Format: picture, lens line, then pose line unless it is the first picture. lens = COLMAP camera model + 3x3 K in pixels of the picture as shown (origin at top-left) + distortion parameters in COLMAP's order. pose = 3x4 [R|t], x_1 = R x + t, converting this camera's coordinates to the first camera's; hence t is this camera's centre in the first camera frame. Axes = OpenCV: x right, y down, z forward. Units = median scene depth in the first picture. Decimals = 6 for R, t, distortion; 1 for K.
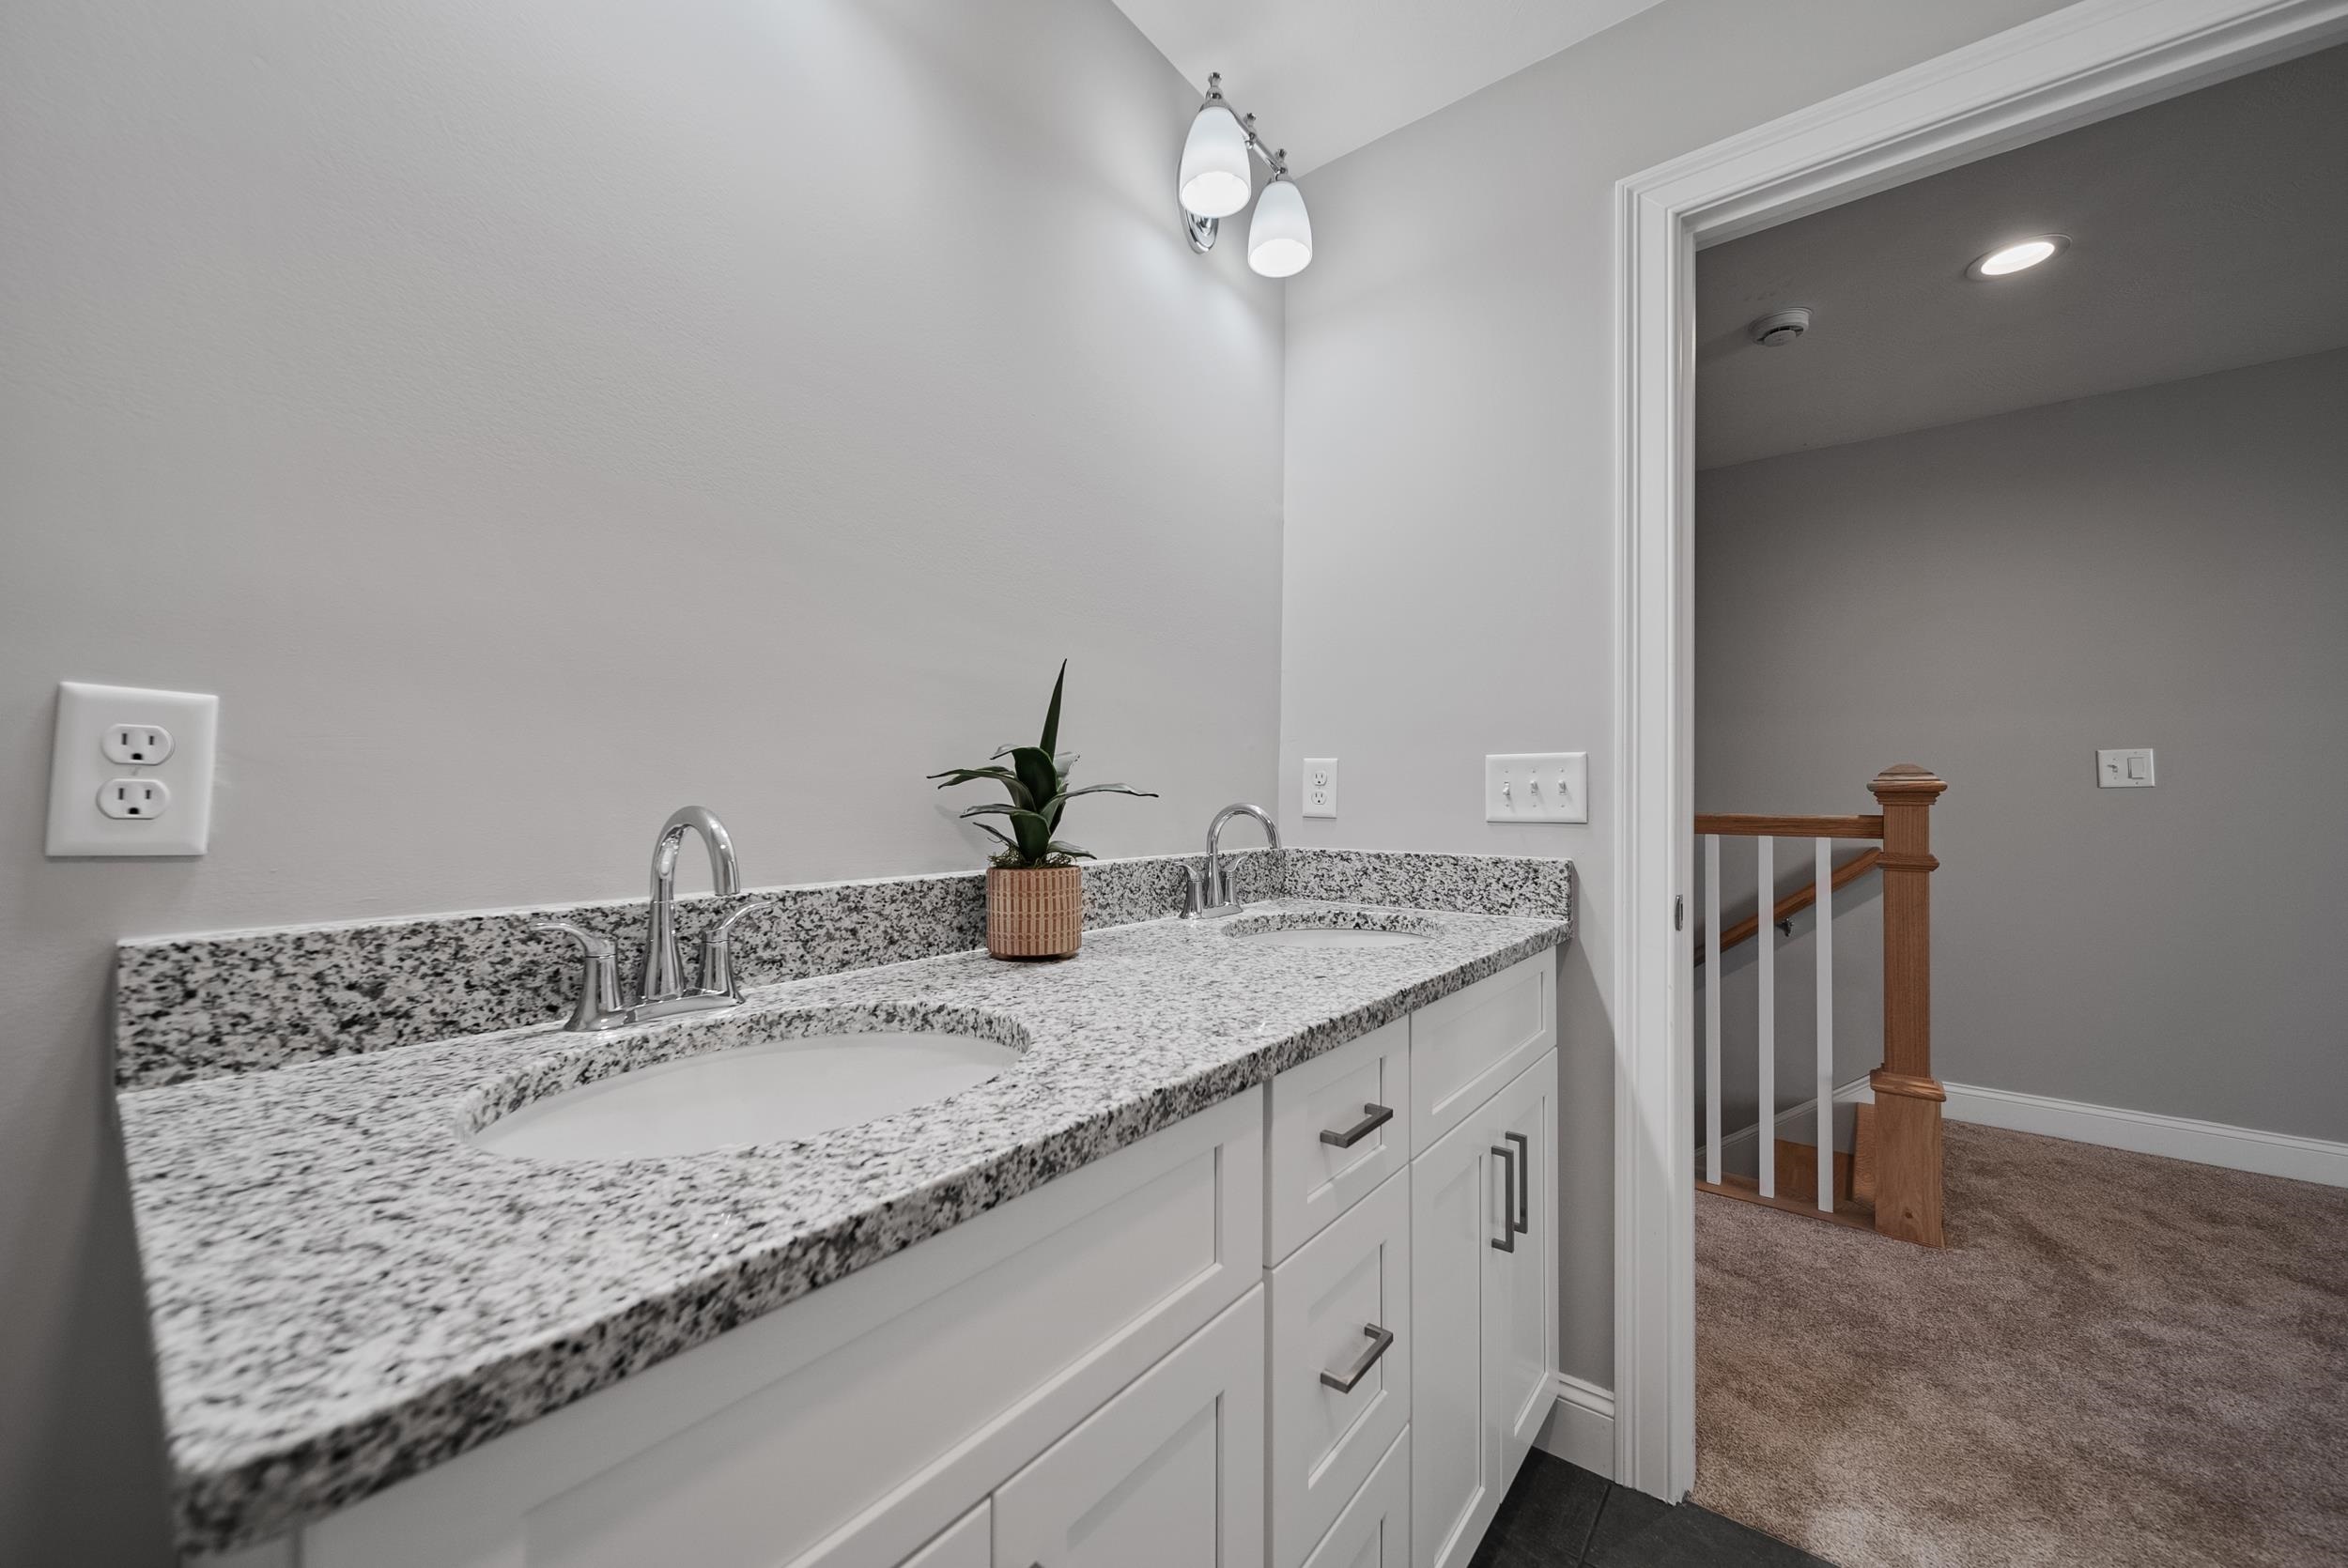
lens RADIAL K [[887.3, 0, 1174.0], [0, 887.3, 784.0], [0, 0, 1]] dist [-0.001590, -0.001581]
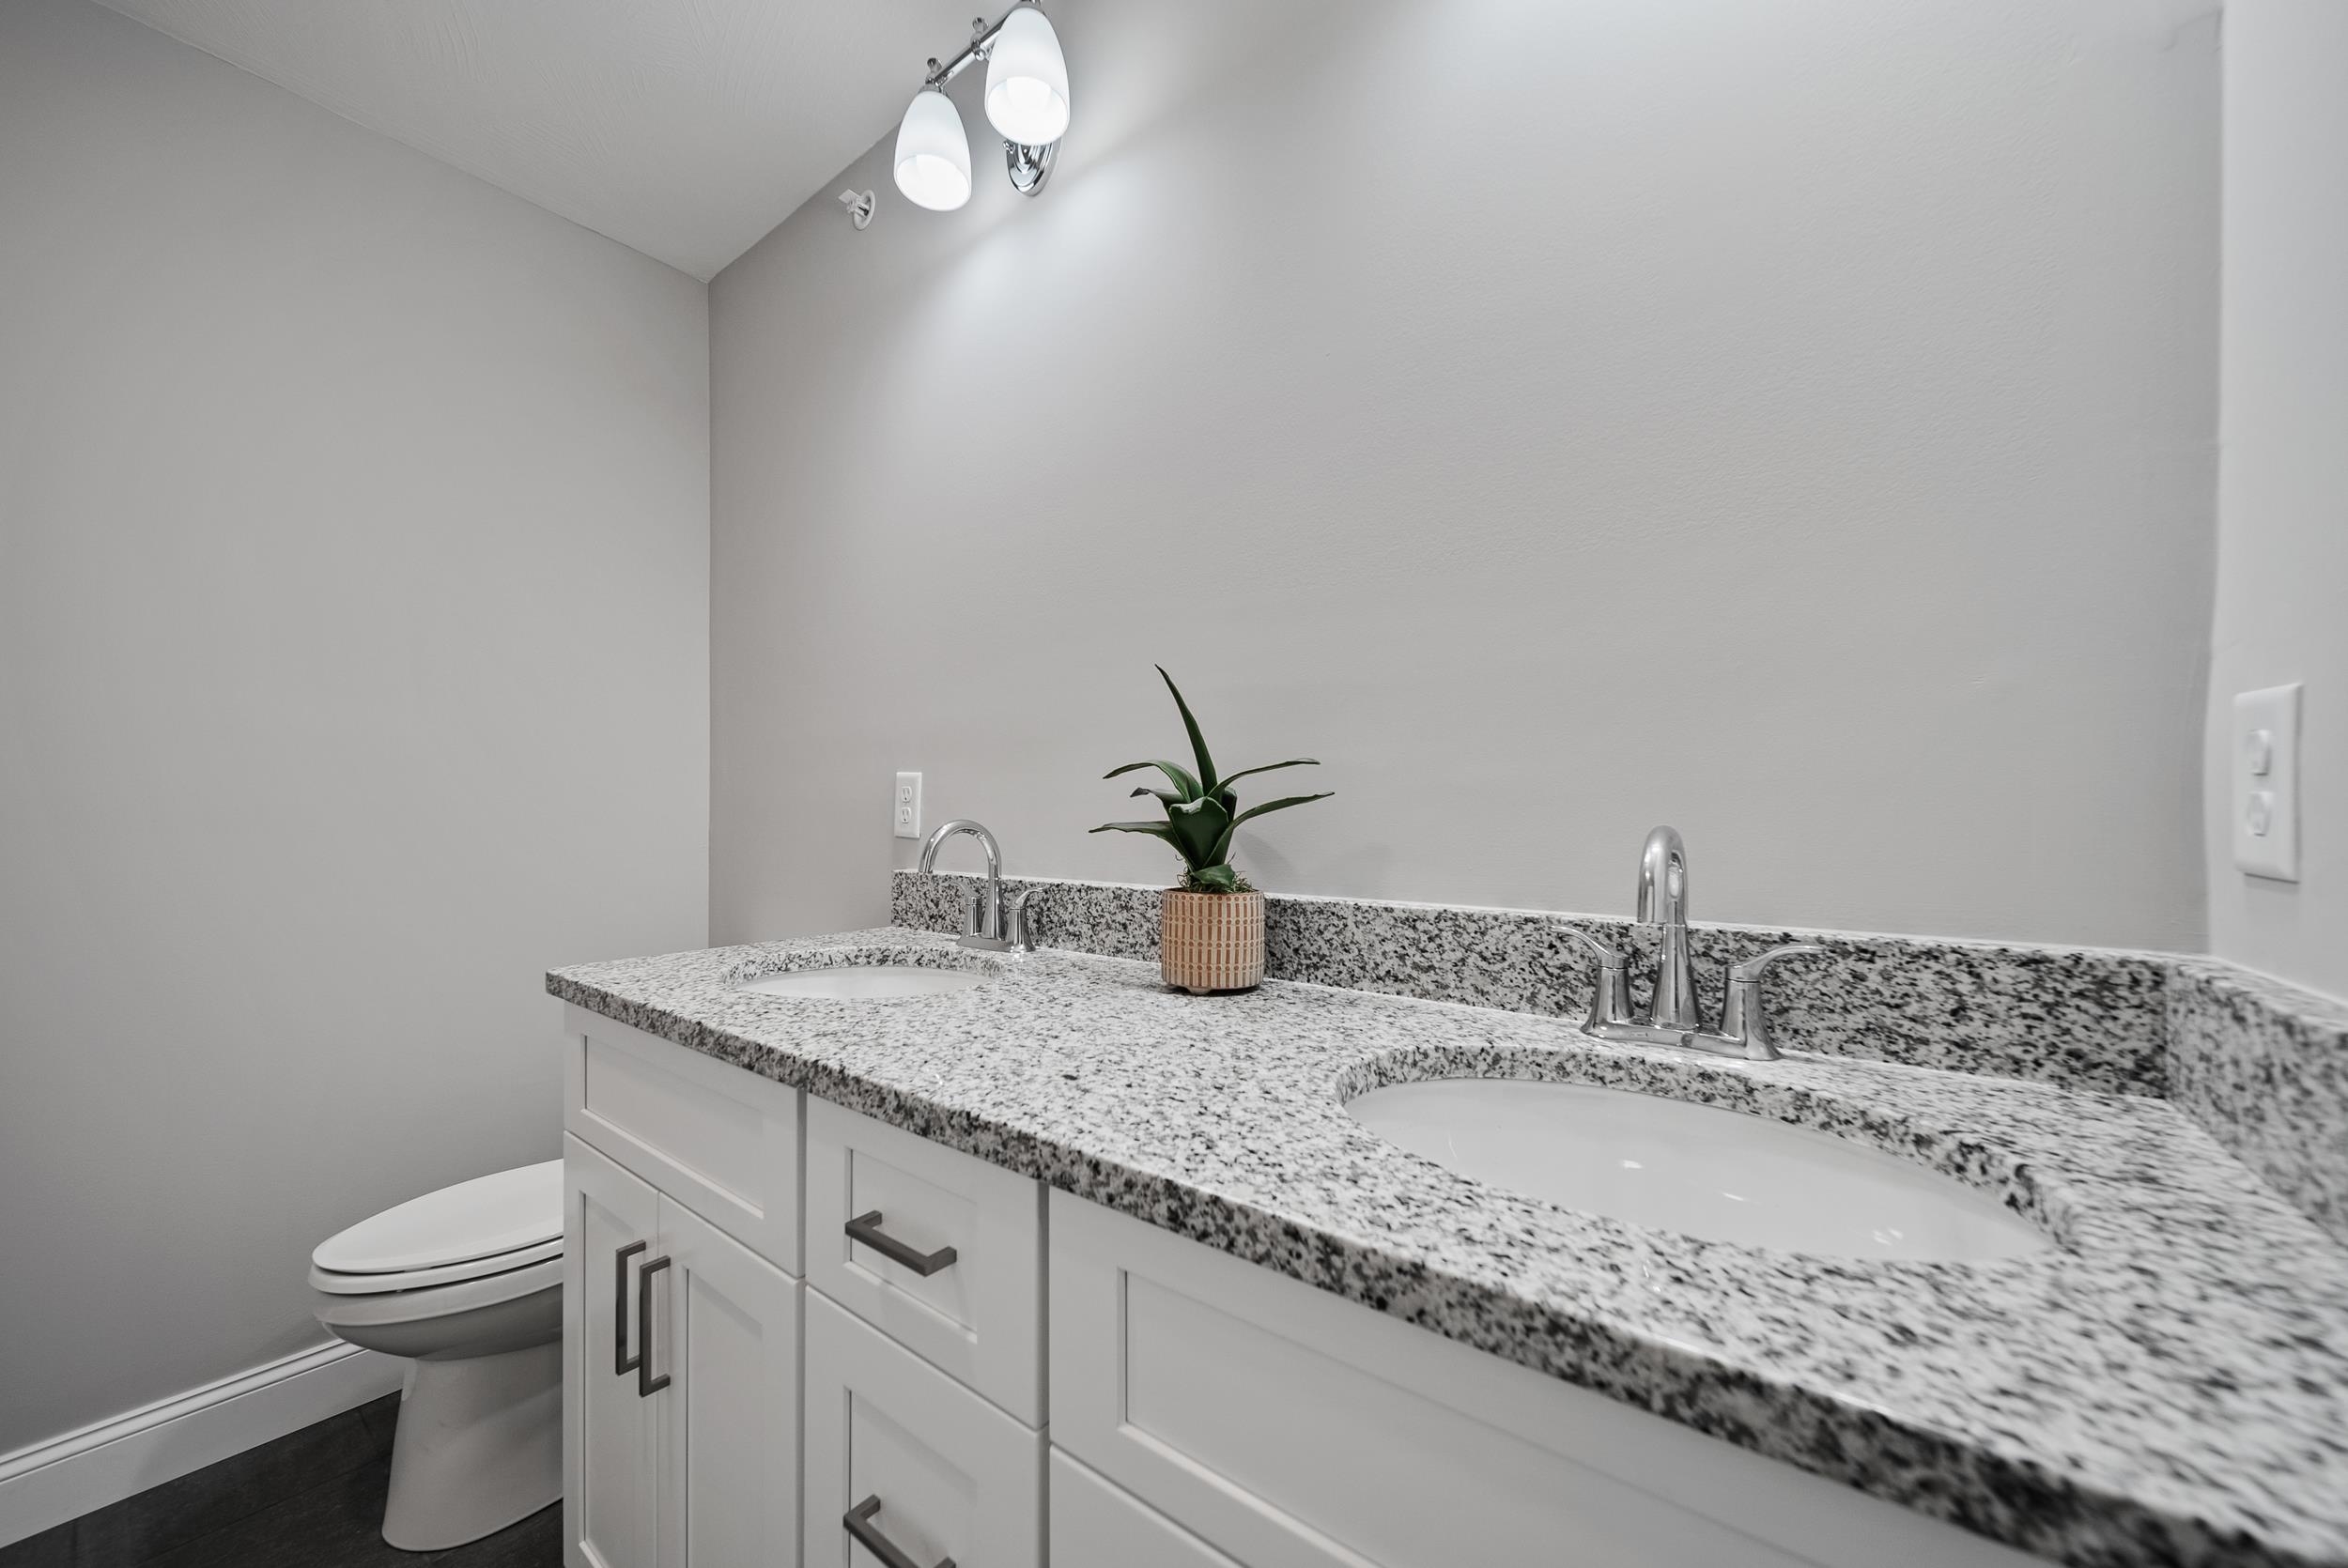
lens RADIAL K [[887.3, 0, 1174.0], [0, 887.3, 784.0], [0, 0, 1]] dist [-0.001590, -0.001581]
pose [[-0.011428, -0.032876, -0.999394, 1.175099], [0.016105, 0.999324, -0.033058, 0.019295], [0.999805, -0.016473, -0.010891, 1.491690]]
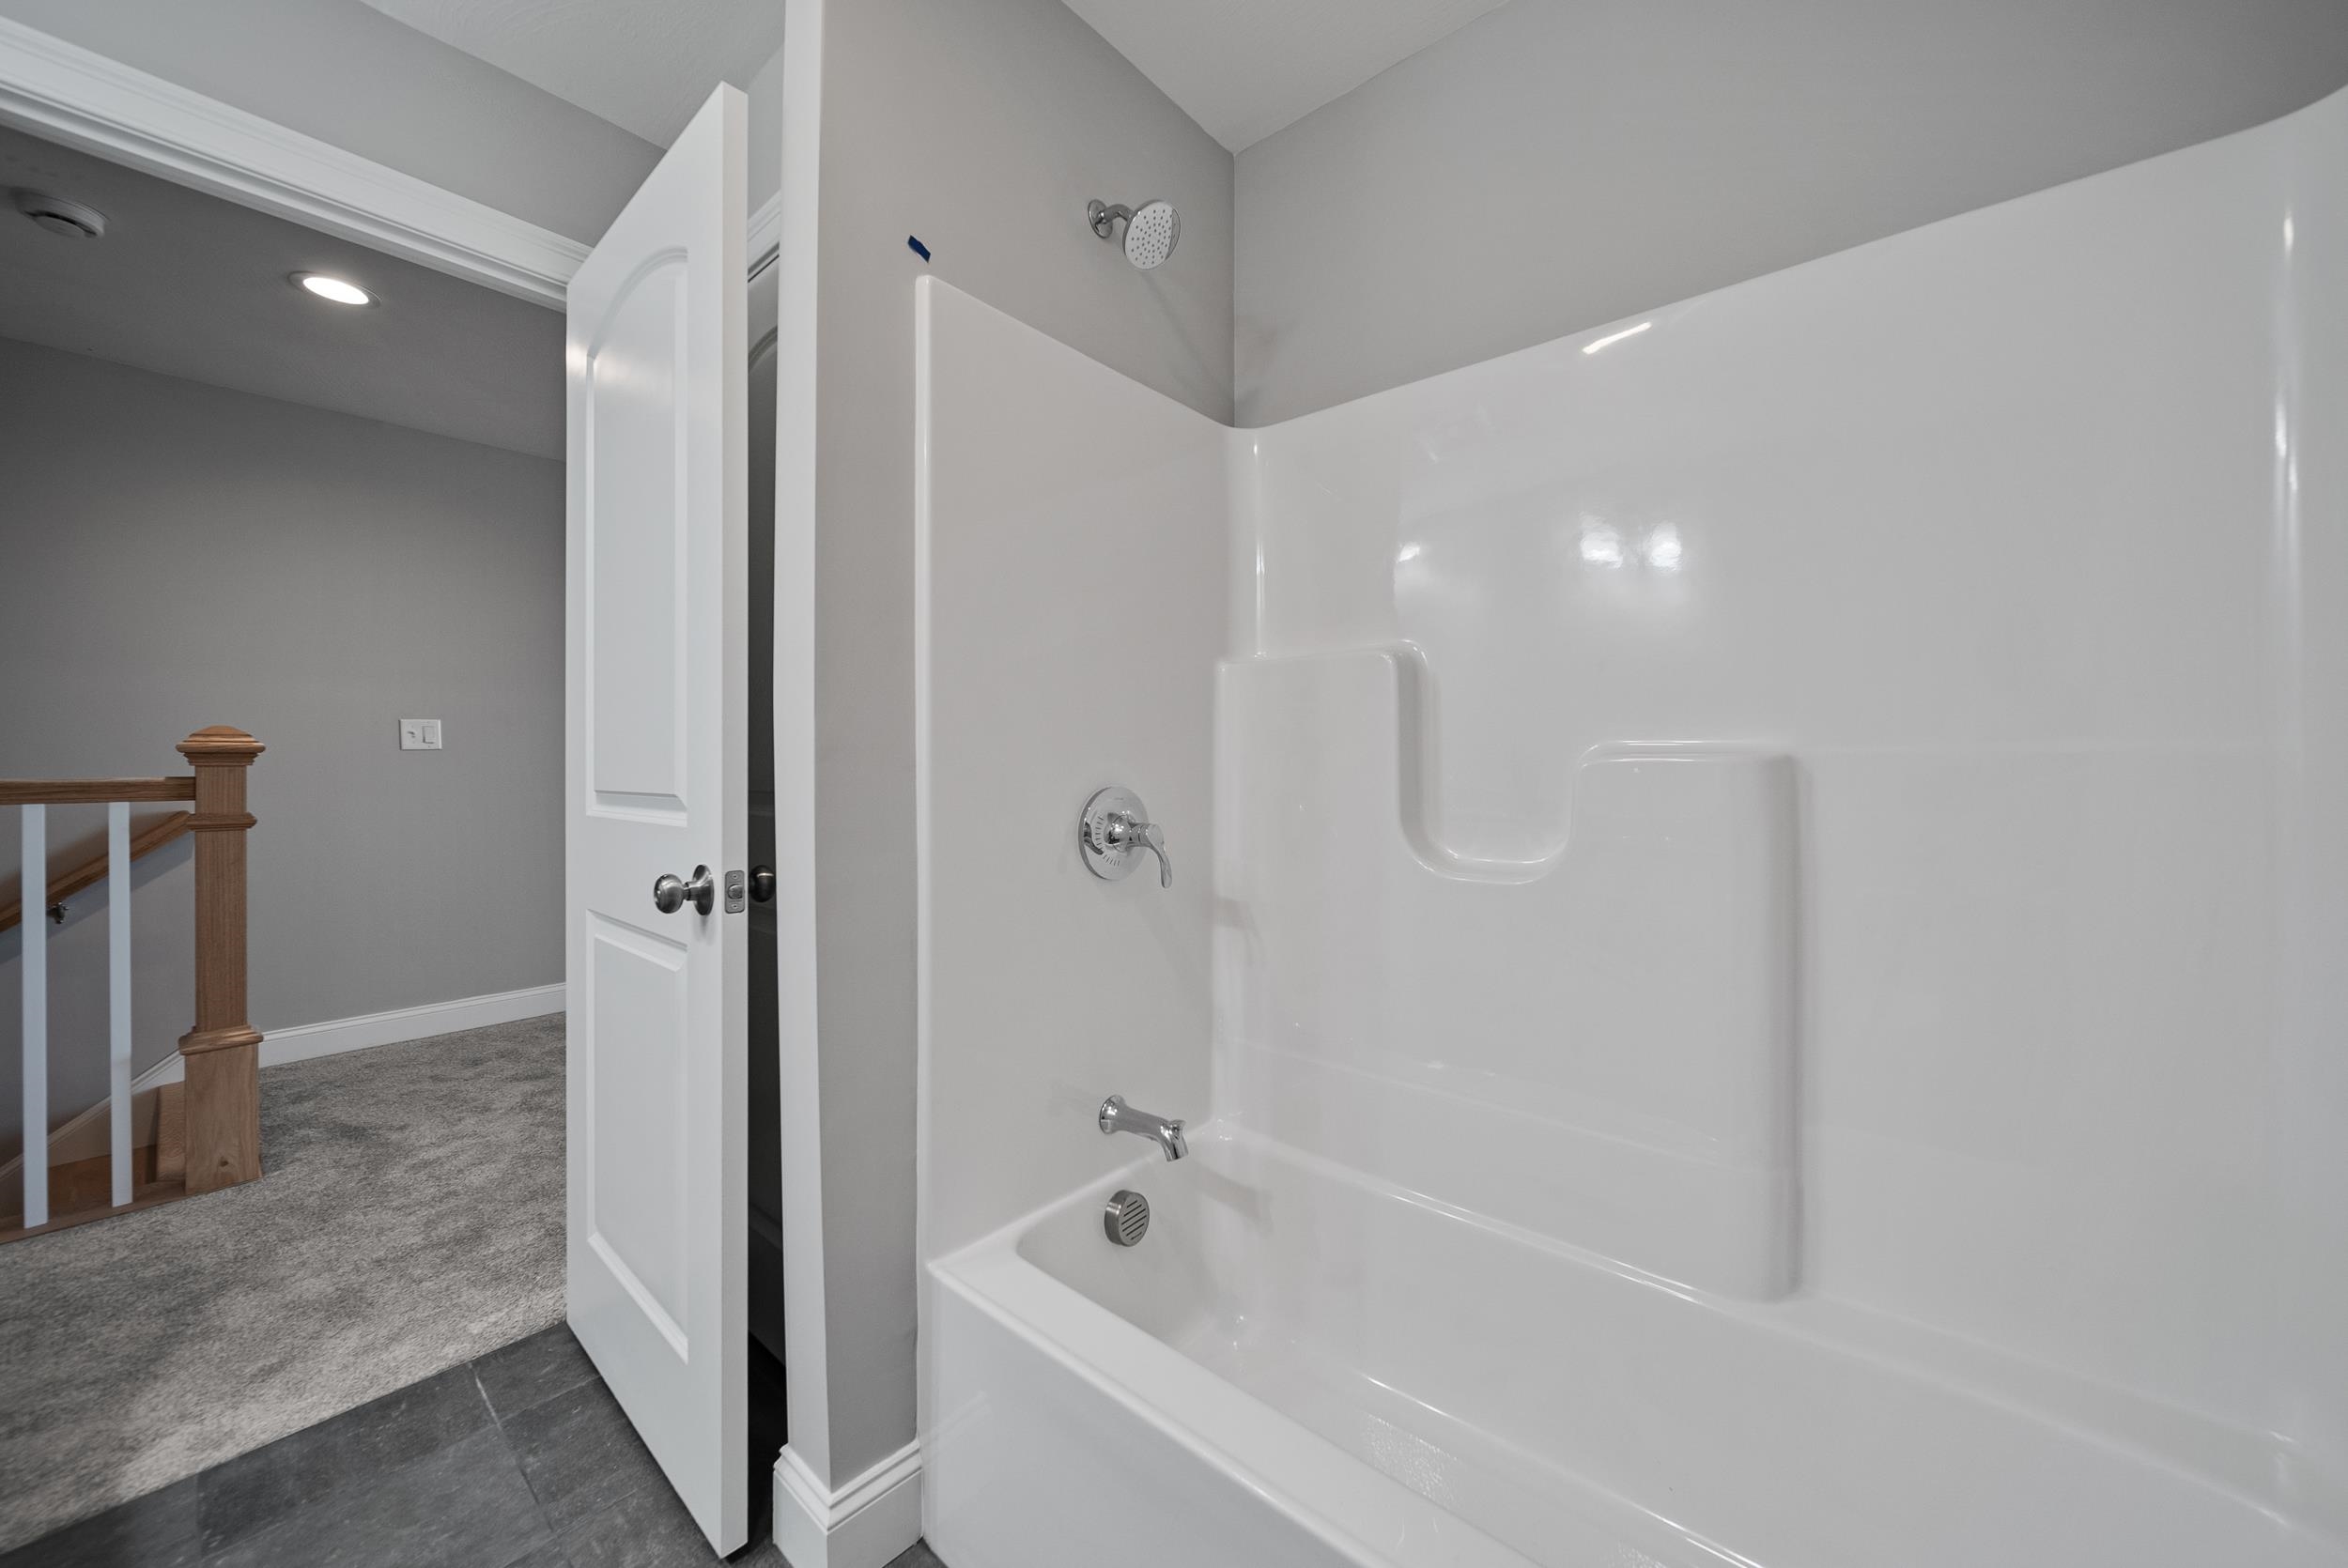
lens RADIAL K [[865.9, 0, 1168.5], [0, 865.9, 758.2], [0, 0, 1]] dist [-0.002168, -0.000783]
pose [[0.044108, -0.003906, 0.999019, -0.107994], [-0.010735, 0.999933, 0.004383, -0.001142], [-0.998969, -0.010918, 0.044063, -0.121697]]
